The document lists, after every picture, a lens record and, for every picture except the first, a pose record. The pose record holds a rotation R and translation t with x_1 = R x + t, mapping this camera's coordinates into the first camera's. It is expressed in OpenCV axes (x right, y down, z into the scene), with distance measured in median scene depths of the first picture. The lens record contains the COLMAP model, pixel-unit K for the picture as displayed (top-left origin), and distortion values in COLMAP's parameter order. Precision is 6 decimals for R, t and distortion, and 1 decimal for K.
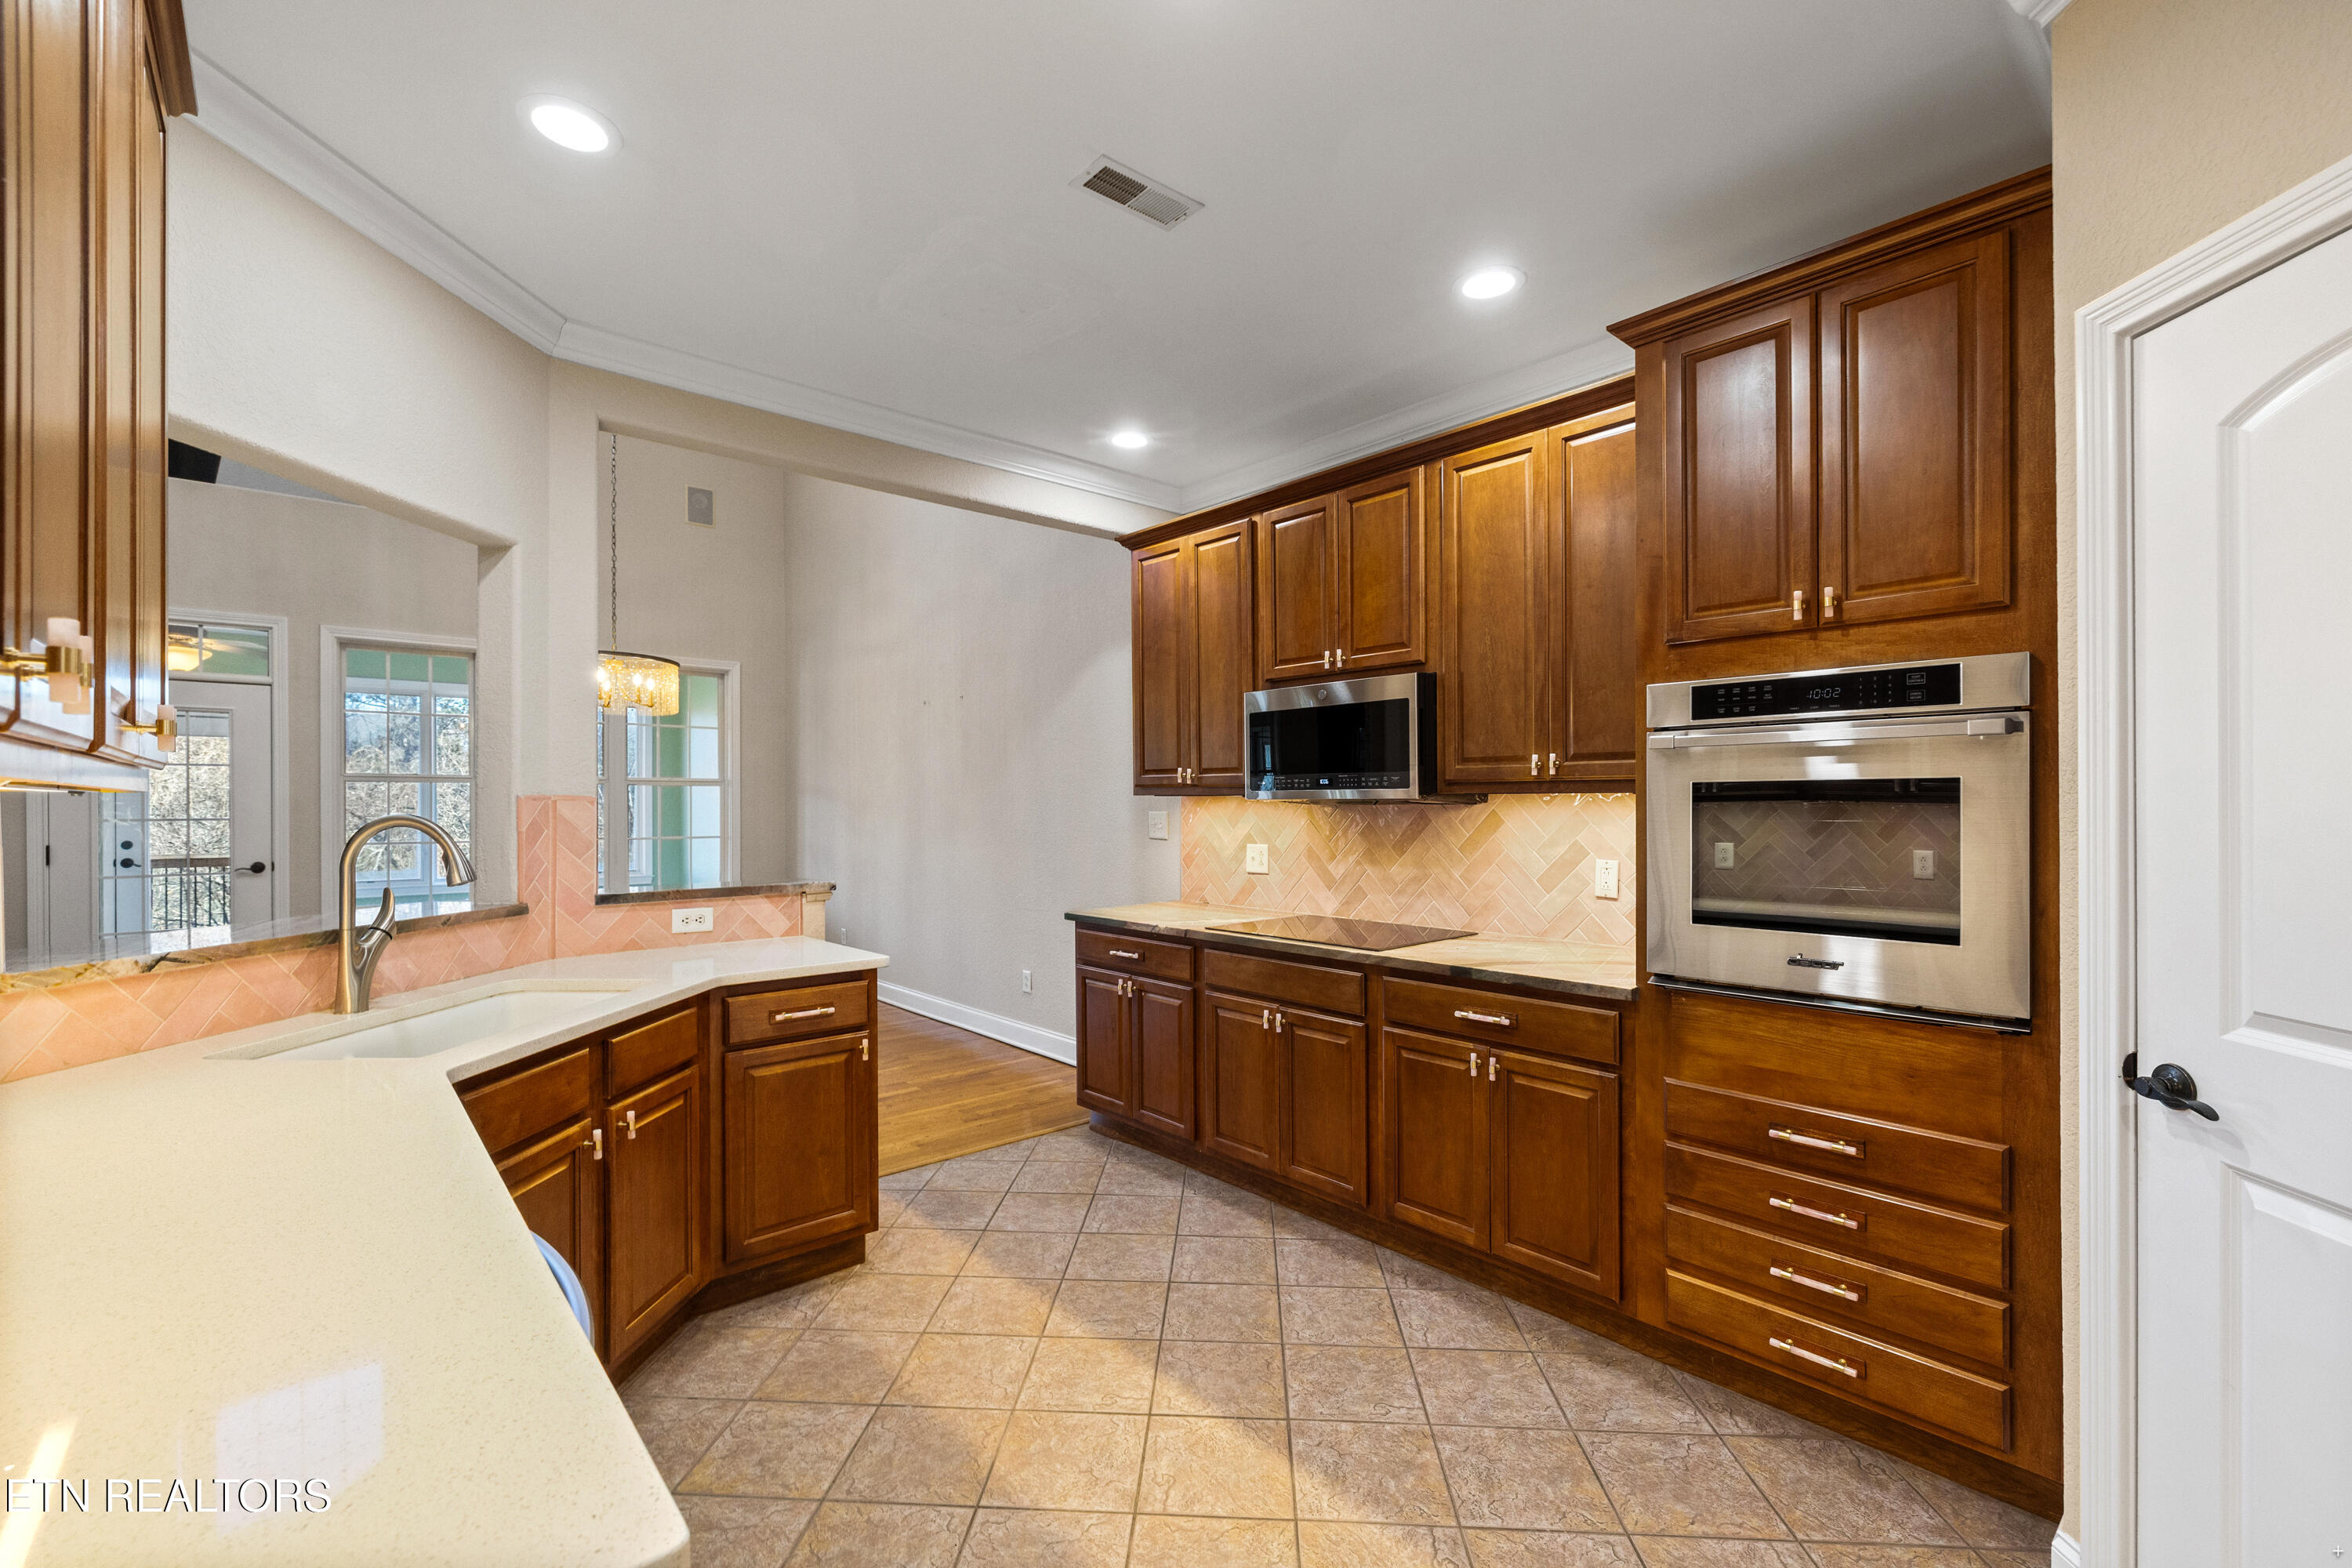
lens RADIAL K [[985.6, 0, 1170.8], [0, 985.6, 805.7], [0, 0, 1]] dist [-0.002431, 0.001272]
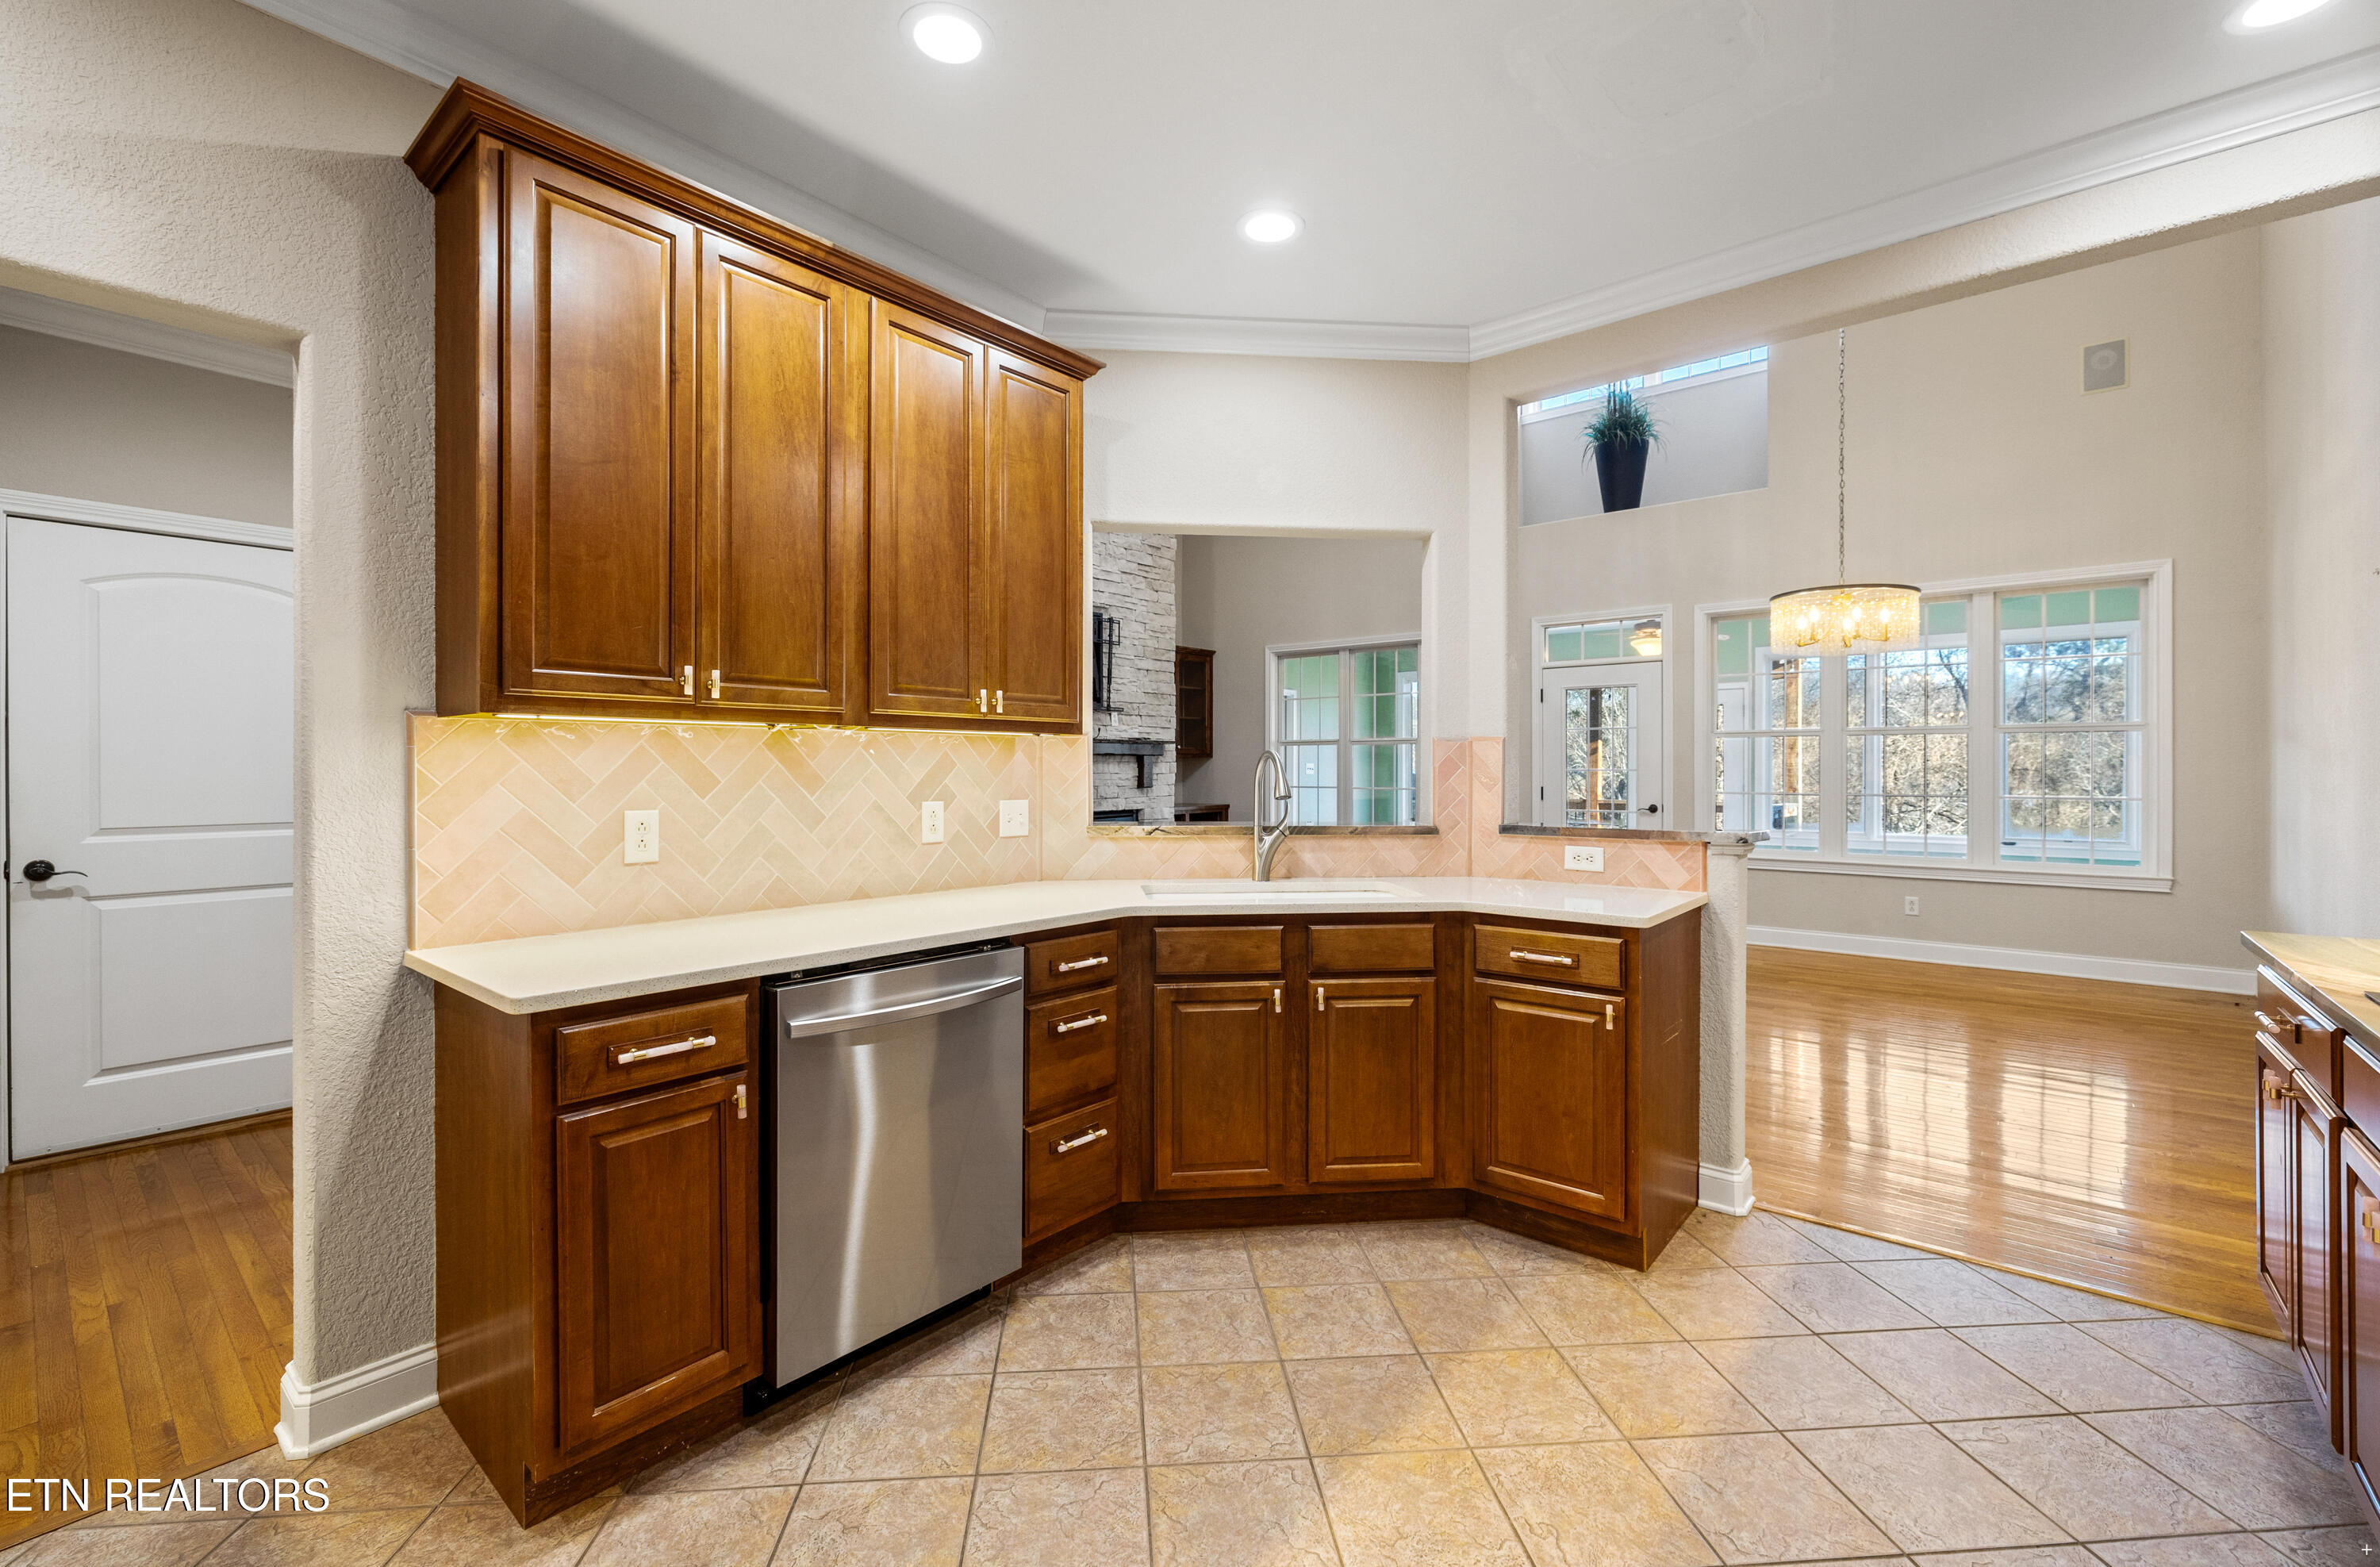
lens RADIAL K [[990.0, 0, 1186.9], [0, 990.0, 772.3], [0, 0, 1]] dist [-0.006644, -0.000516]
pose [[0.143651, 0.002930, -0.989624, 0.479082], [-0.000991, 0.999996, 0.002817, 0.028067], [0.989628, 0.000576, 0.143653, 0.485309]]
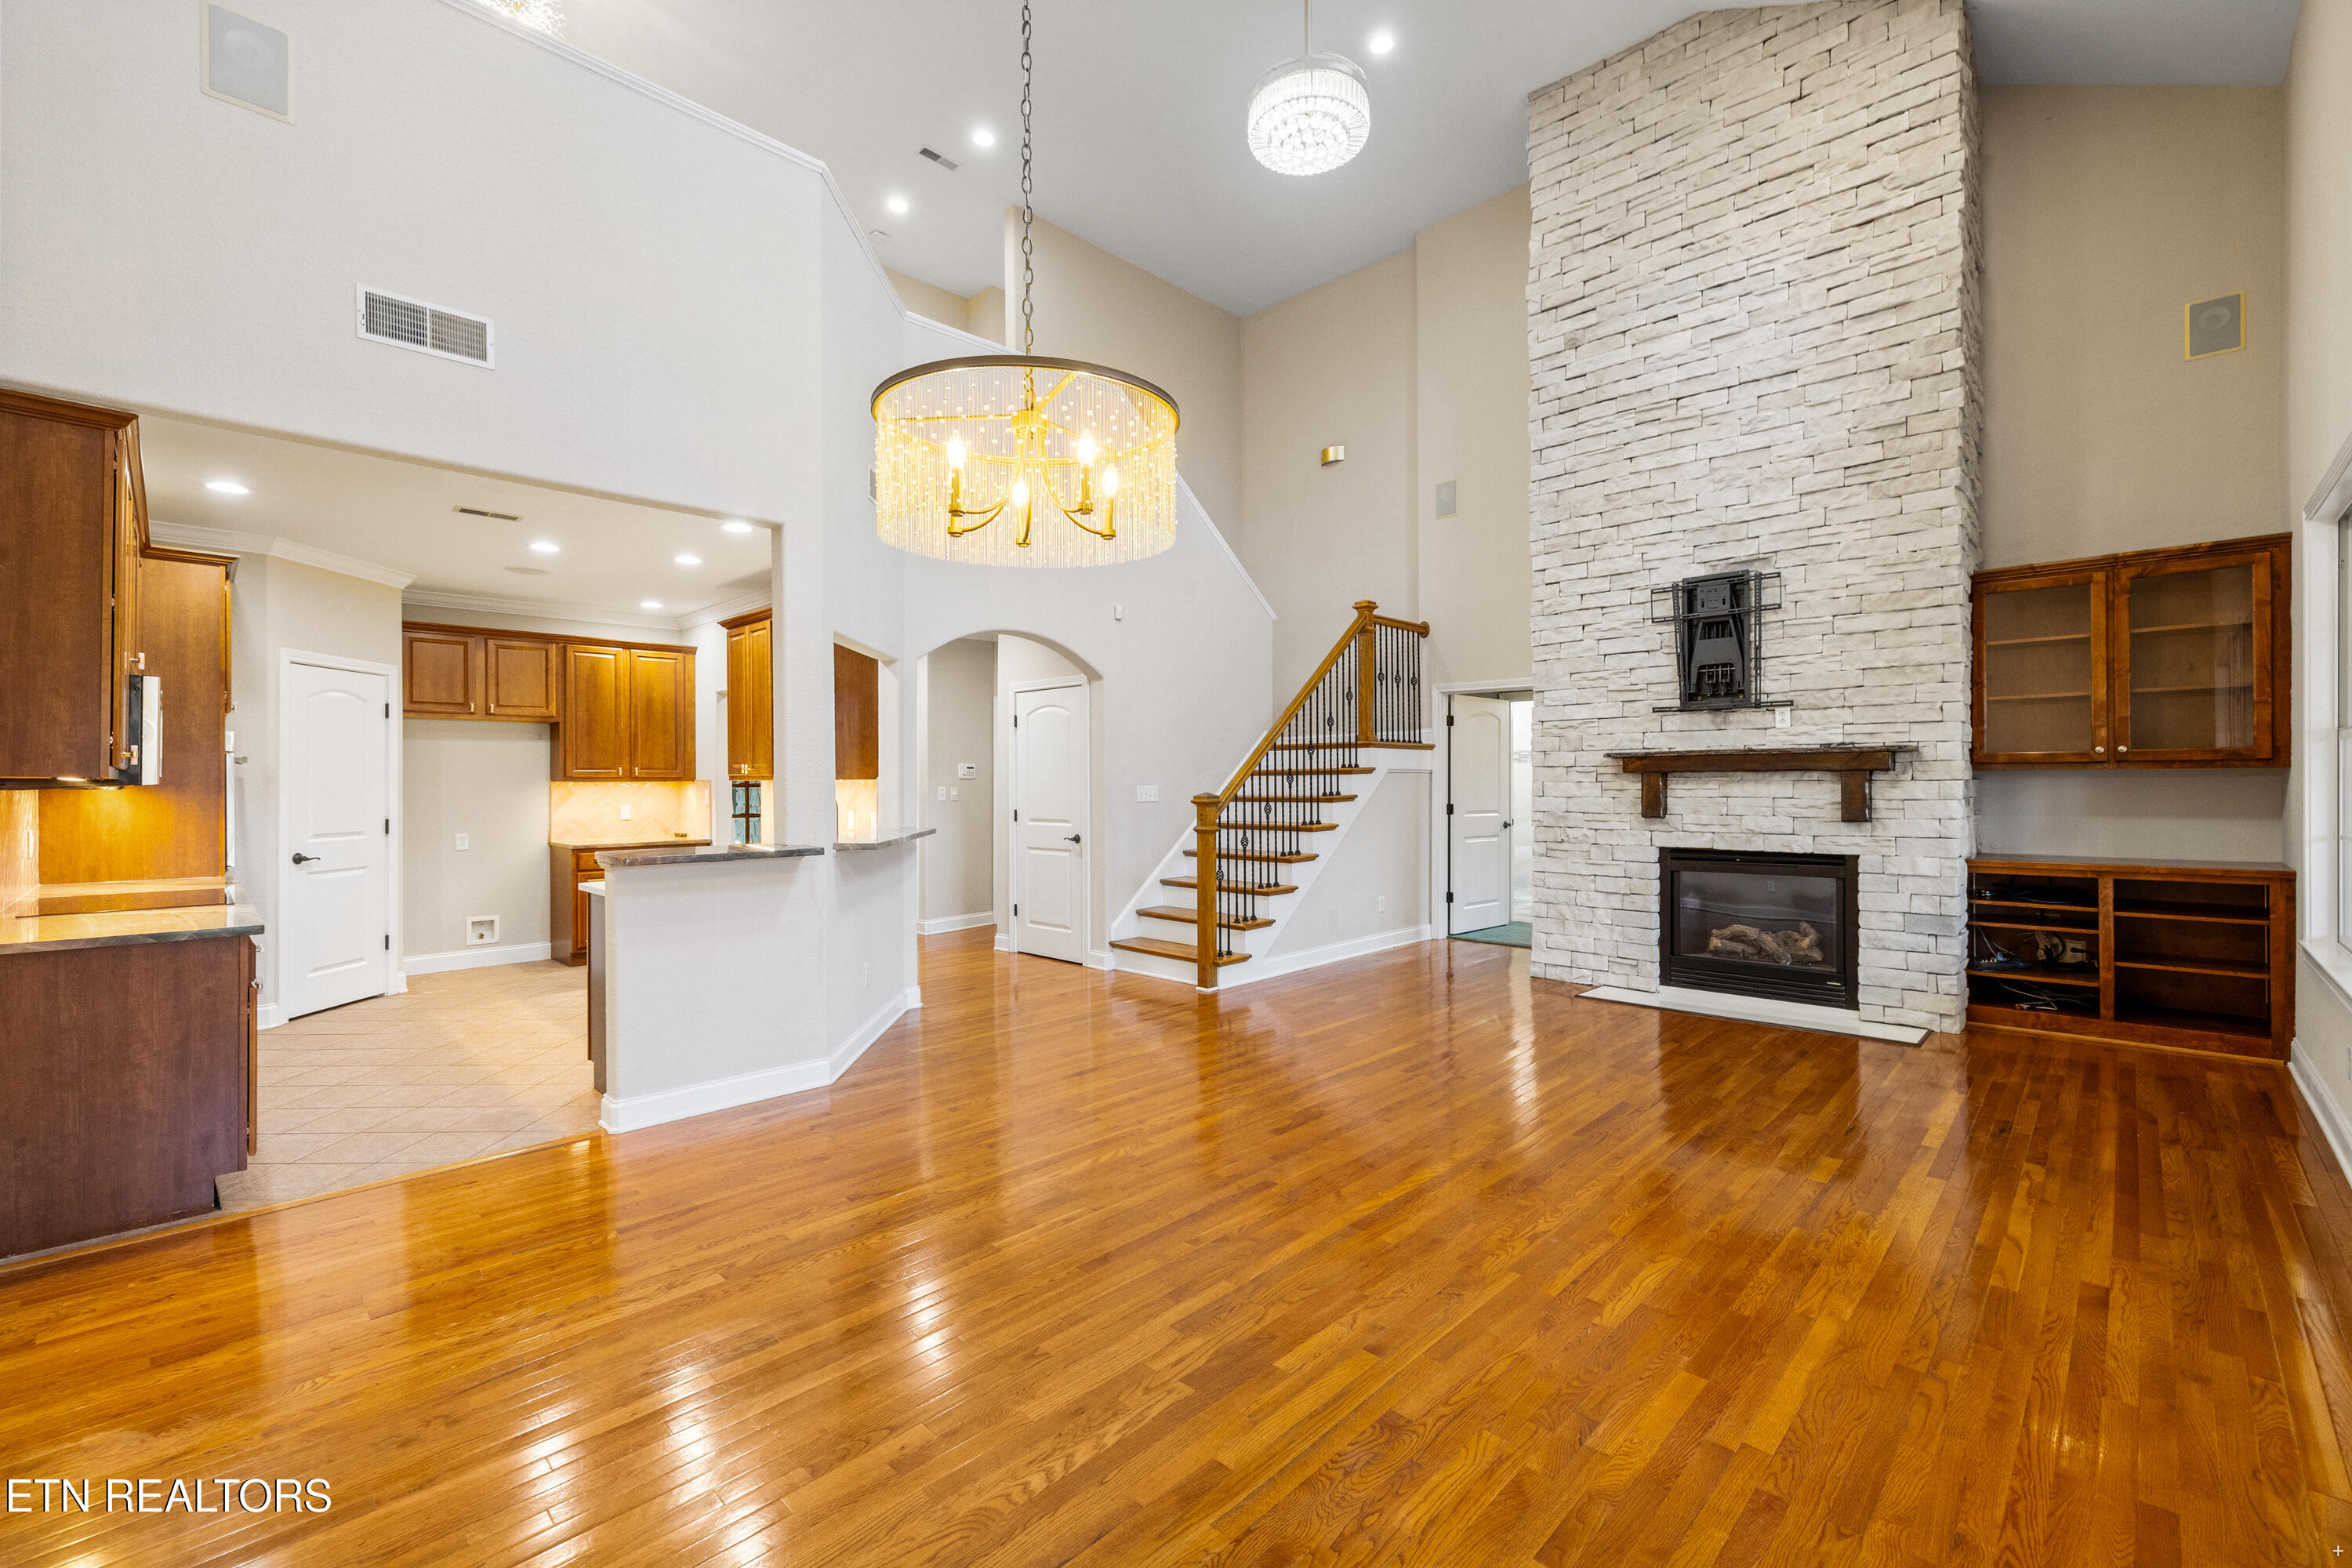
lens RADIAL K [[985.6, 0, 1179.4], [0, 985.6, 780.4], [0, 0, 1]] dist [-0.002431, 0.001272]
pose [[-0.997276, 0.006662, -0.073459, -1.099136], [0.006330, 0.999969, 0.004762, -0.011813], [0.073488, 0.004284, -0.997287, 2.578110]]
